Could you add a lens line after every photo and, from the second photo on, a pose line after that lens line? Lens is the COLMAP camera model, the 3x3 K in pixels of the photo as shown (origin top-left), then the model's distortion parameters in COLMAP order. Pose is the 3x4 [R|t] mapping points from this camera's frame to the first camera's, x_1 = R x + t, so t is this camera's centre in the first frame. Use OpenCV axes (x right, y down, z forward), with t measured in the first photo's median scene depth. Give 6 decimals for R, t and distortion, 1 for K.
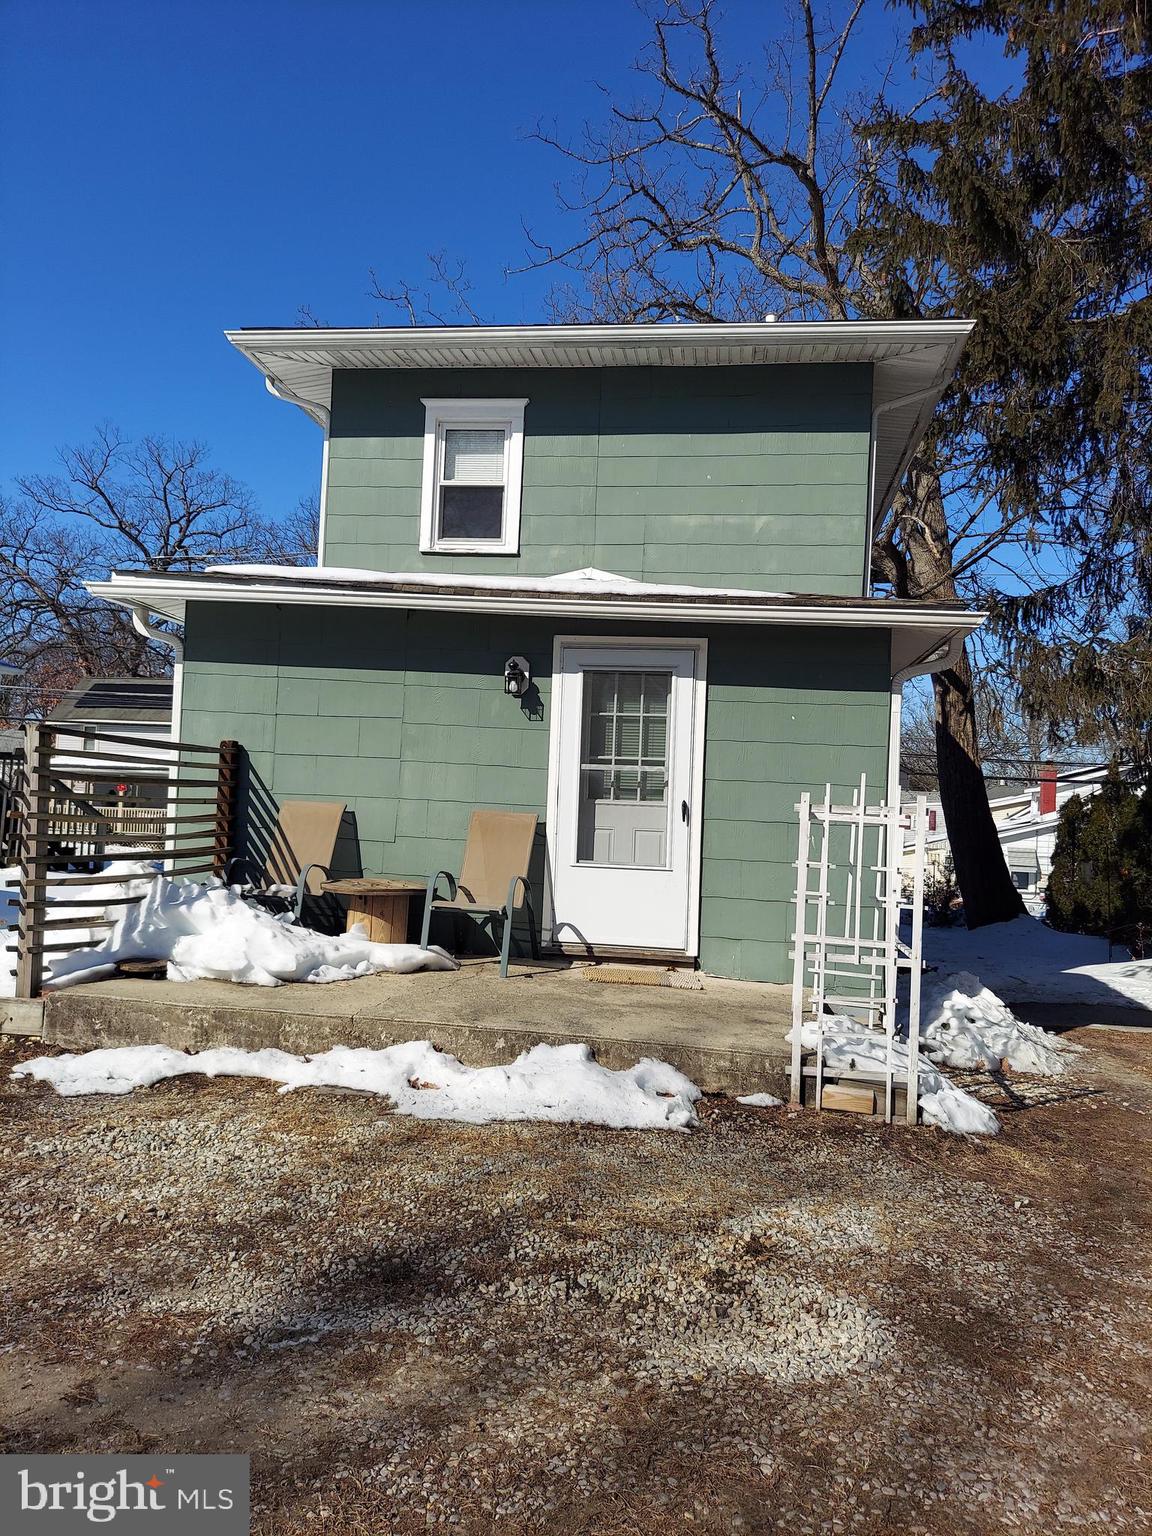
lens RADIAL K [[1096.3, 0, 581.6], [0, 1096.3, 767.7], [0, 0, 1]] dist [0.151642, -0.267050]
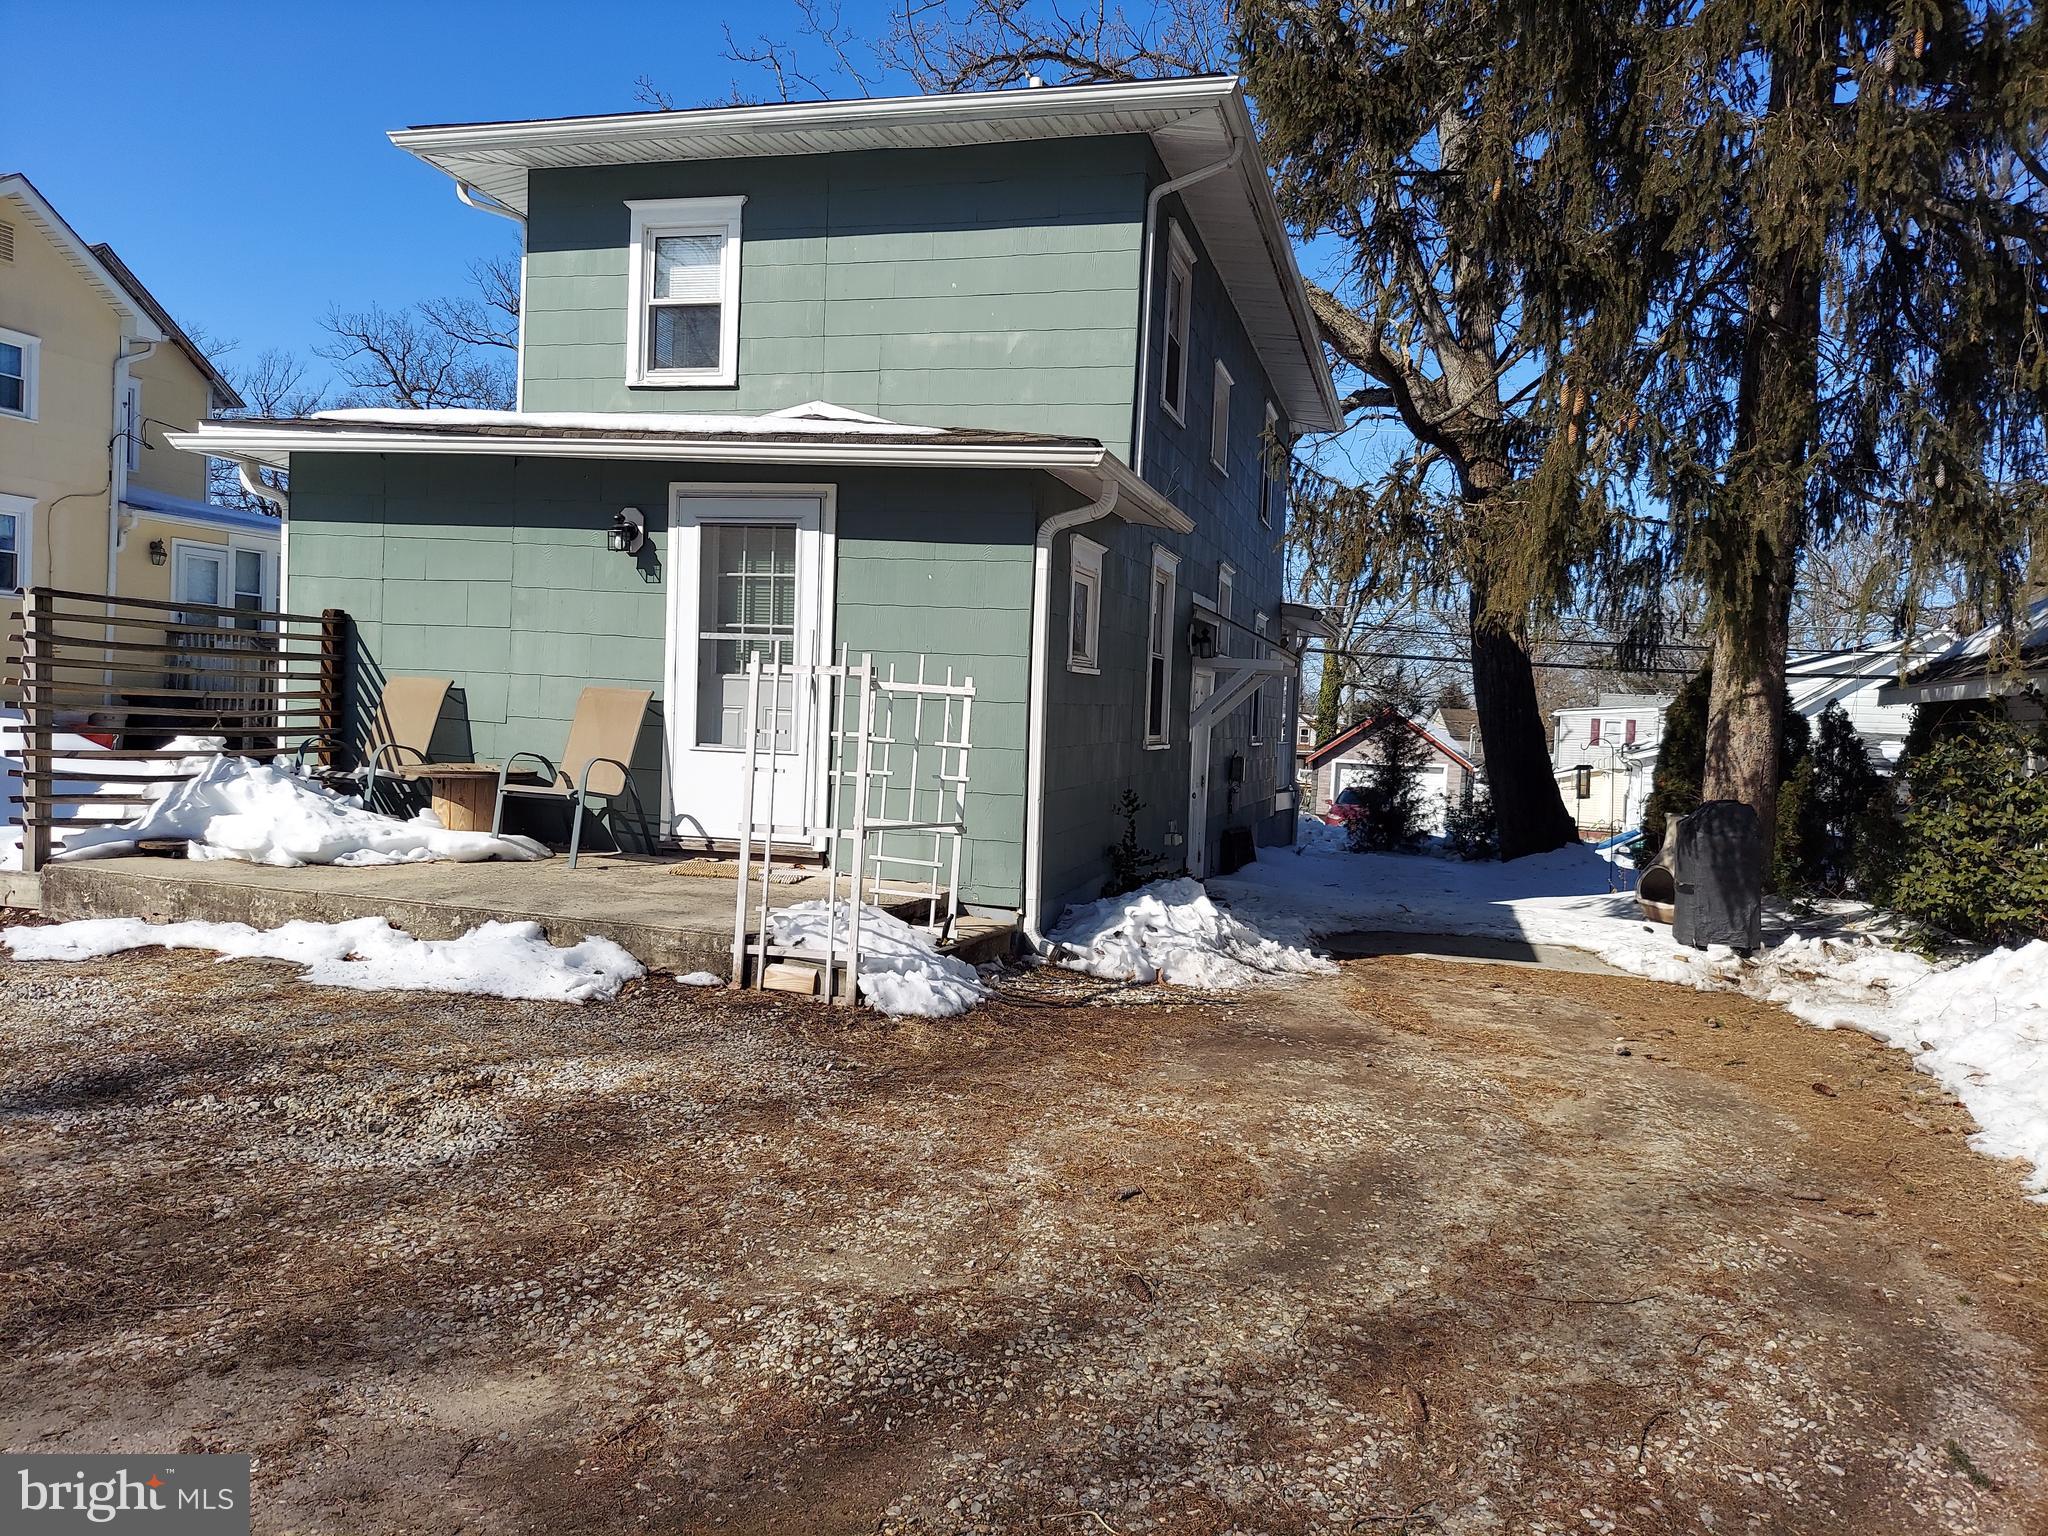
lens RADIAL K [[1469.7, 0, 1023.6], [0, 1469.7, 757.9], [0, 0, 1]] dist [0.098428, -0.113629]
pose [[0.991543, 0.002604, -0.129756, 0.400224], [0.005177, 0.998209, 0.059594, 0.027133], [0.129679, -0.059762, 0.989753, -0.126105]]
